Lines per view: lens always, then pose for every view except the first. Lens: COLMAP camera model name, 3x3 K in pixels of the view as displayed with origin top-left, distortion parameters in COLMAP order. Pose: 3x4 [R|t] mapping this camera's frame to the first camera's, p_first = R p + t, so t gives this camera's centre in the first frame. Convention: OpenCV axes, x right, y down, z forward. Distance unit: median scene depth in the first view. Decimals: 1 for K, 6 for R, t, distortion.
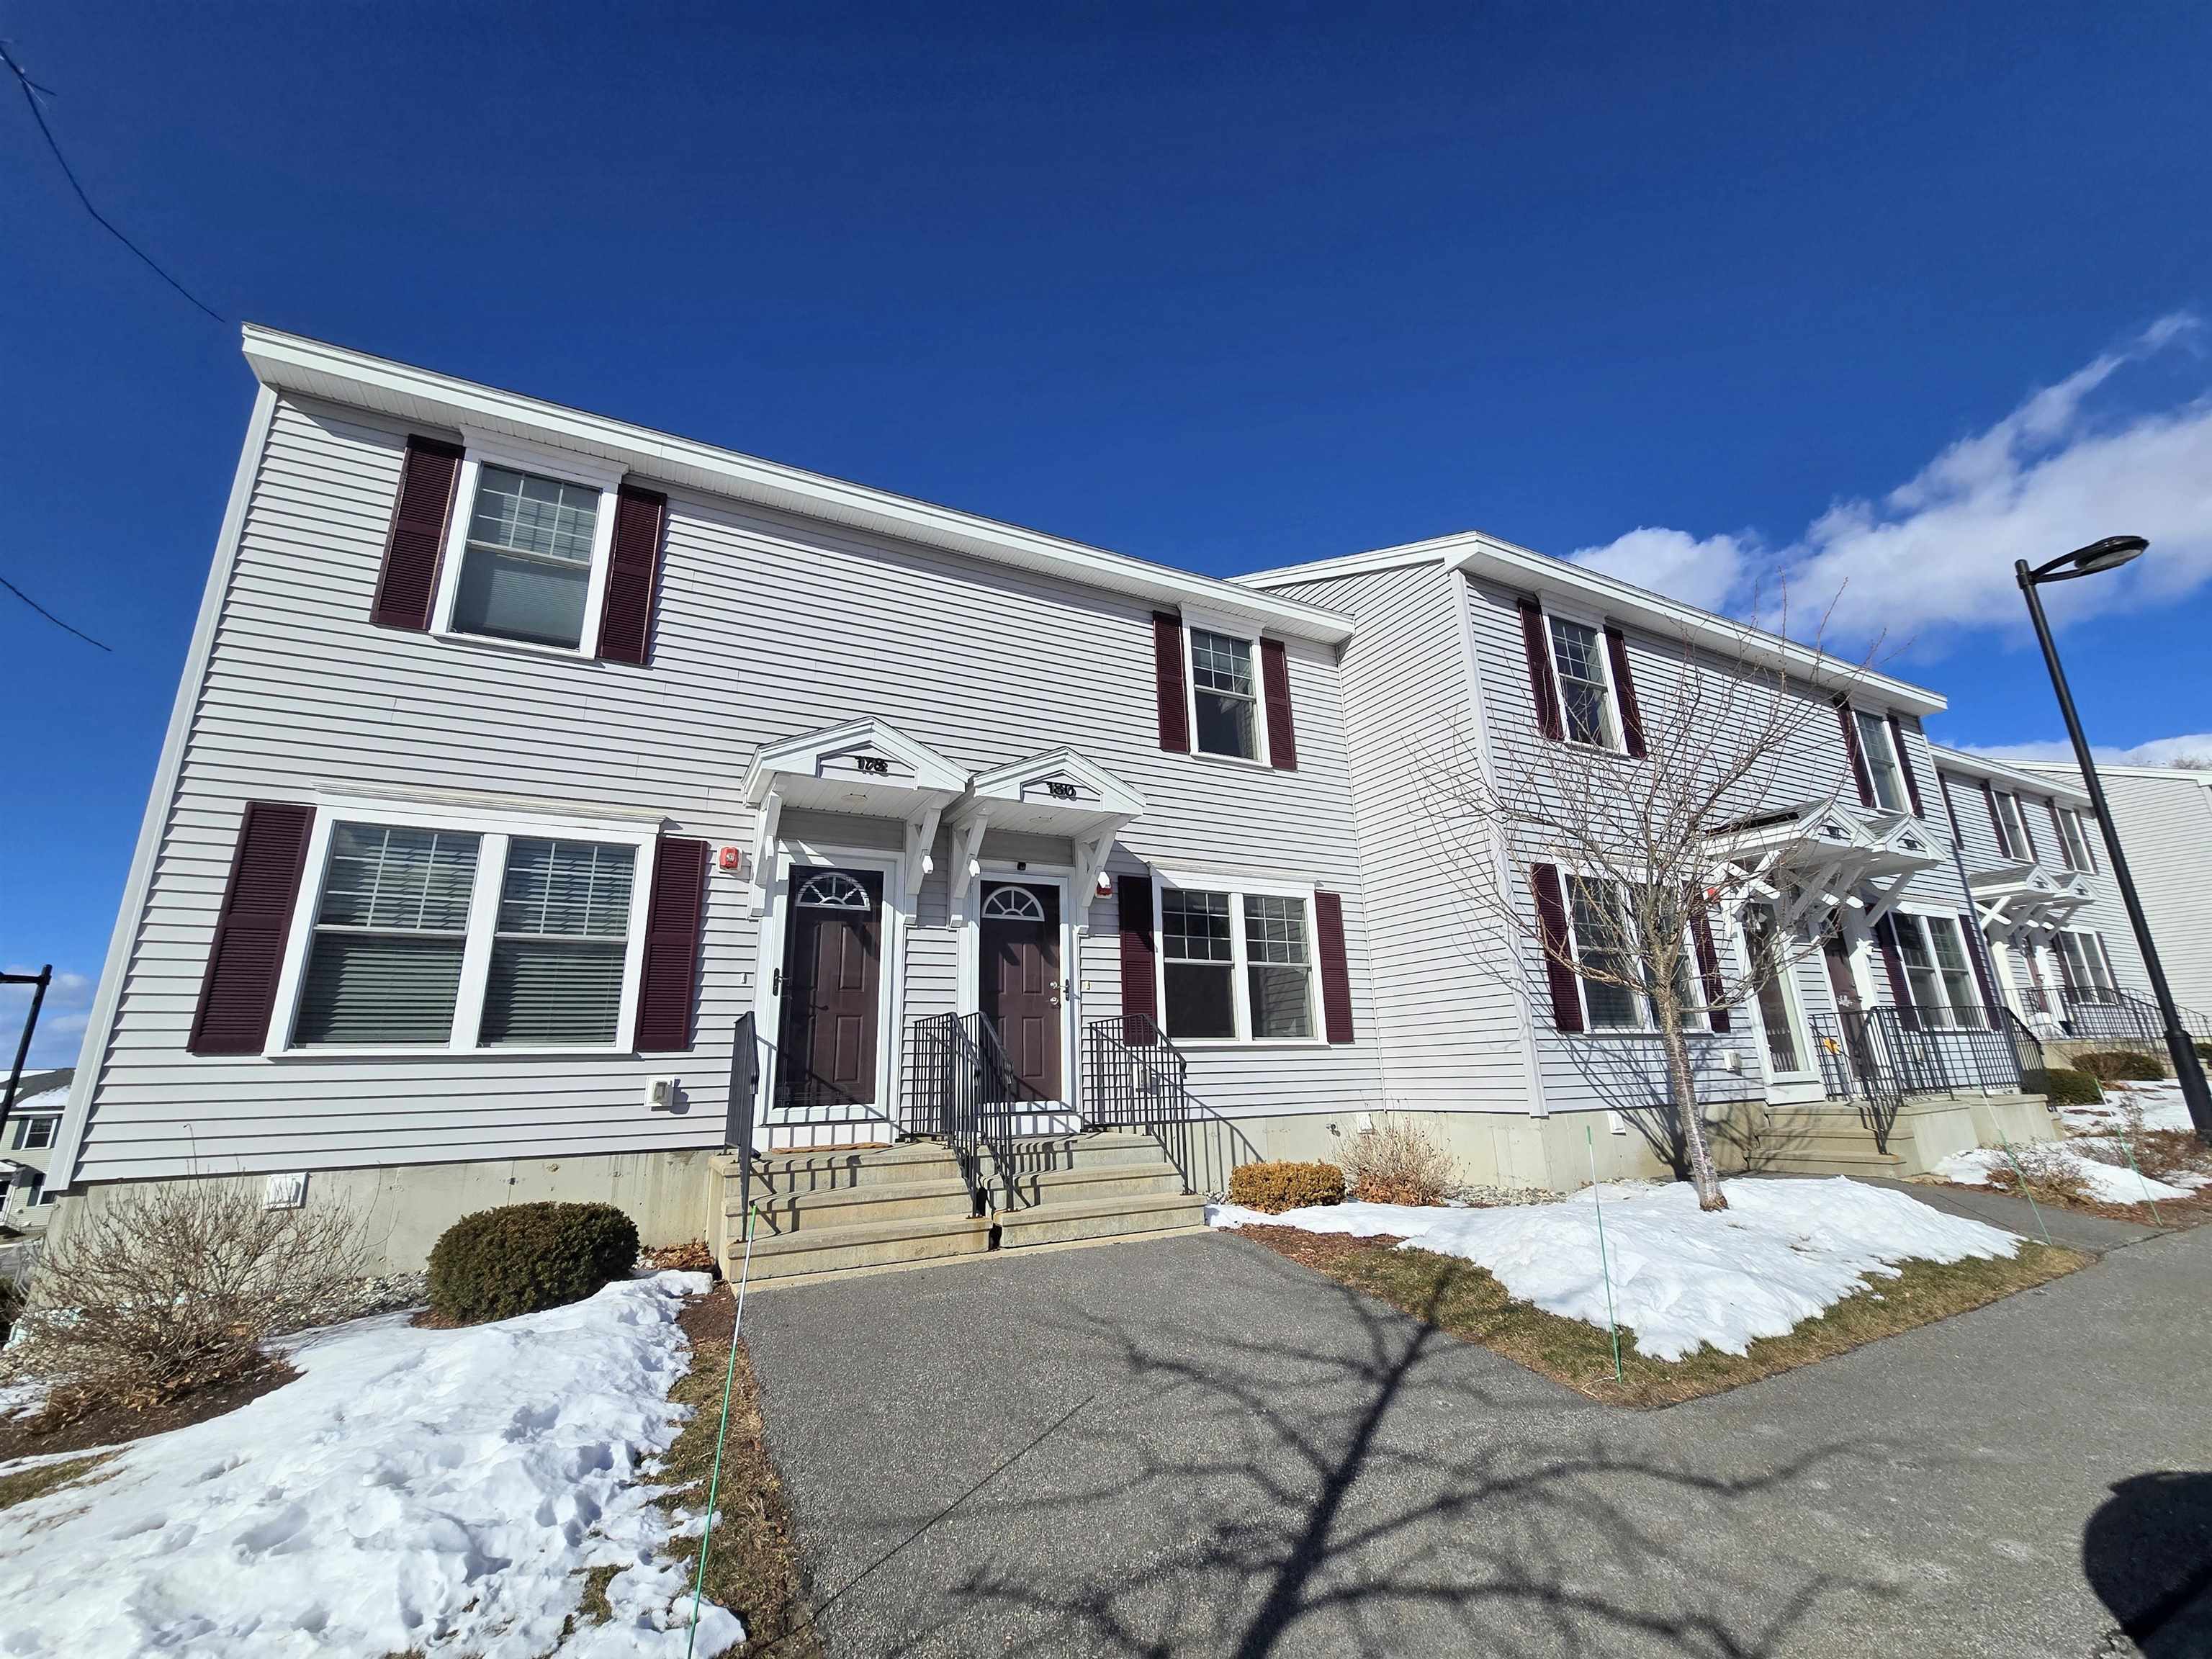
lens RADIAL K [[902.2, 0, 1101.5], [0, 902.2, 819.6], [0, 0, 1]] dist [-0.004146, 0.000419]
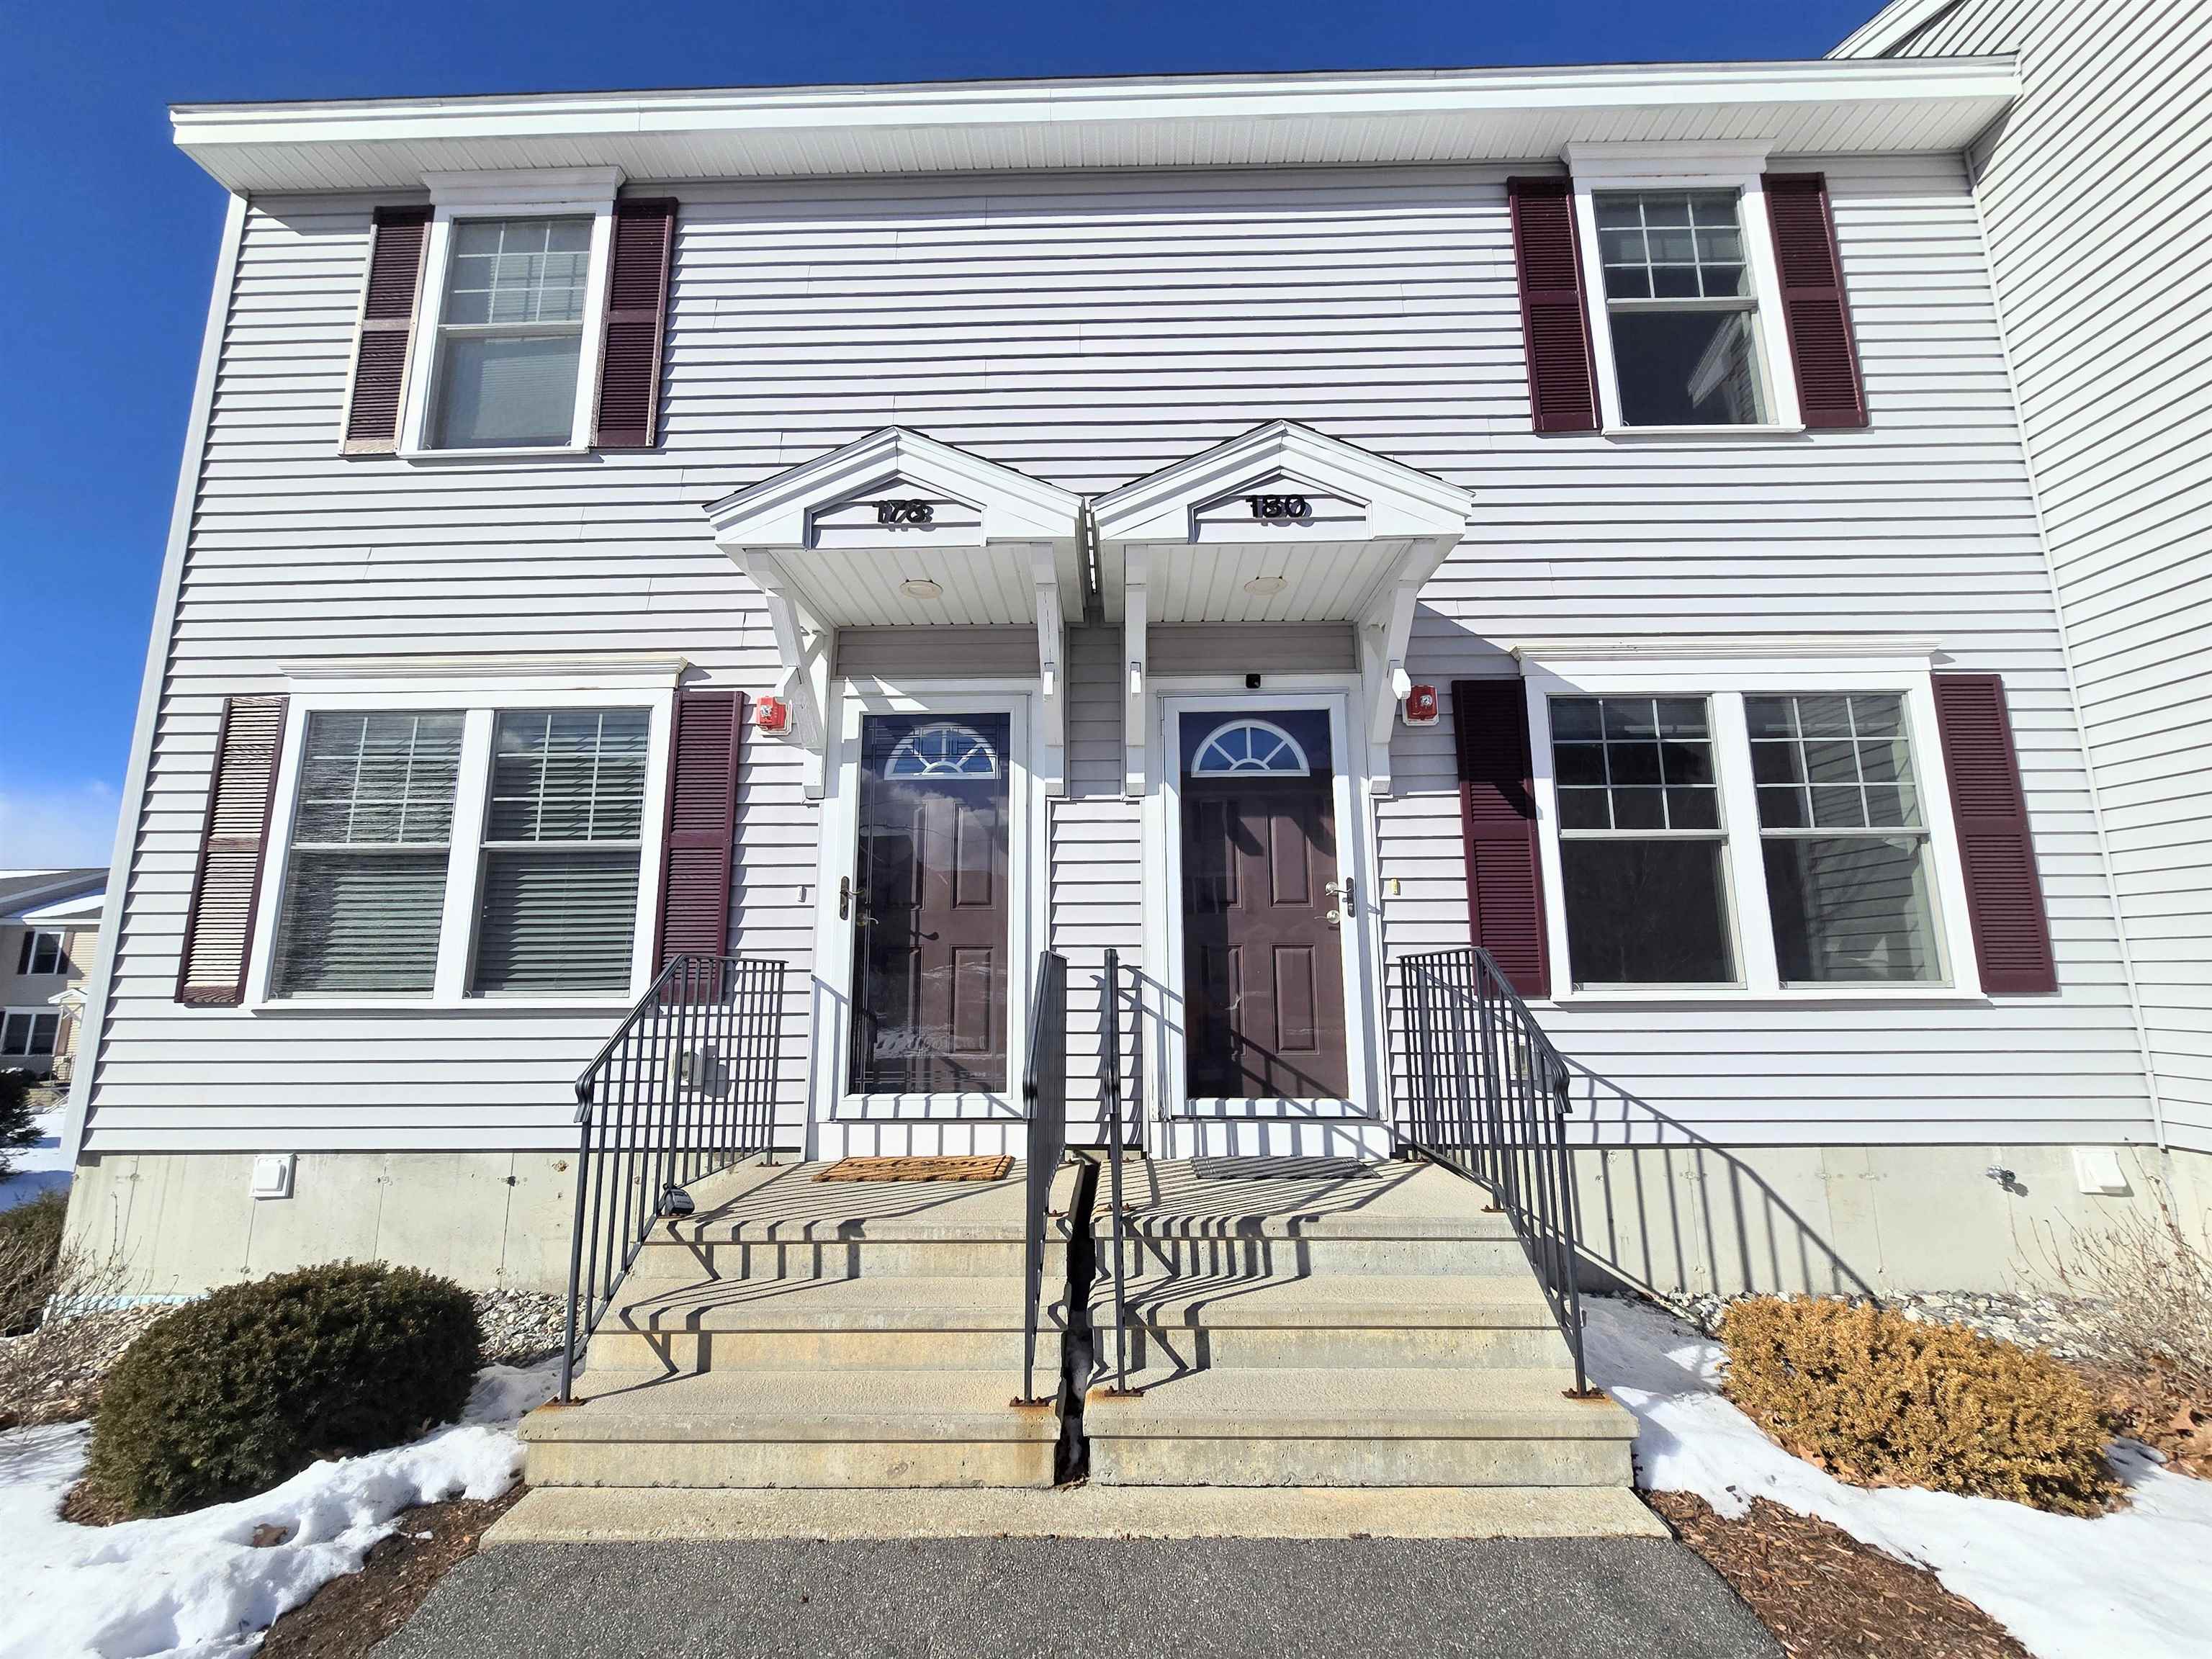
lens RADIAL K [[902.2, 0, 1101.5], [0, 902.2, 819.6], [0, 0, 1]] dist [-0.004146, 0.000419]
pose [[0.879338, -0.061025, -0.472272, 0.093985], [0.114236, 0.989828, 0.084797, 0.083942], [0.462294, -0.128516, 0.877364, 0.485992]]
